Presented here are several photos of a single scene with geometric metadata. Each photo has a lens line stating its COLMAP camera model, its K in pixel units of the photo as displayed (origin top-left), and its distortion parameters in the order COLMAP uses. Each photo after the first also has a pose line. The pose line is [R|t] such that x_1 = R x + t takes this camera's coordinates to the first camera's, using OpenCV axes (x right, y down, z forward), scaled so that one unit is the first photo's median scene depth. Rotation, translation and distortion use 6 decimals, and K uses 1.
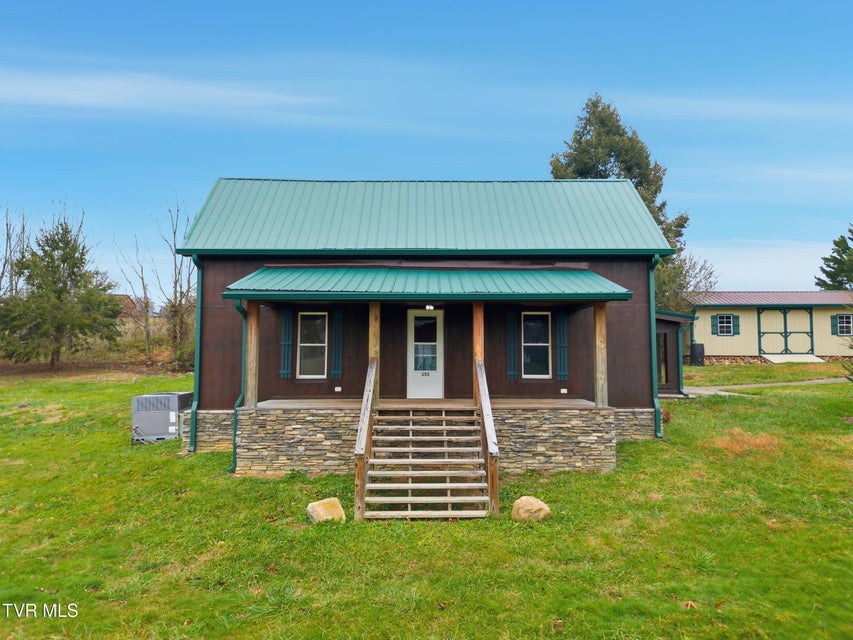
lens RADIAL K [[636.6, 0, 426.5], [0, 636.6, 320.0], [0, 0, 1]] dist [0.000671, 0.000878]
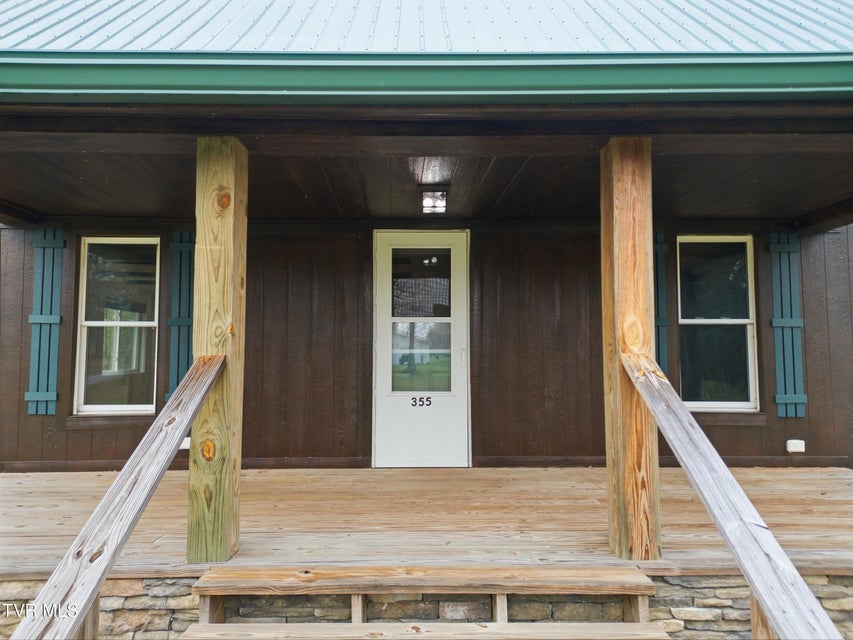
lens RADIAL K [[636.6, 0, 426.5], [0, 636.6, 320.0], [0, 0, 1]] dist [0.000671, 0.000878]
pose [[0.999995, -0.003058, 0.000605, 0.001087], [0.003055, 0.999985, 0.004510, 0.036016], [-0.000619, -0.004508, 0.999990, 0.631892]]
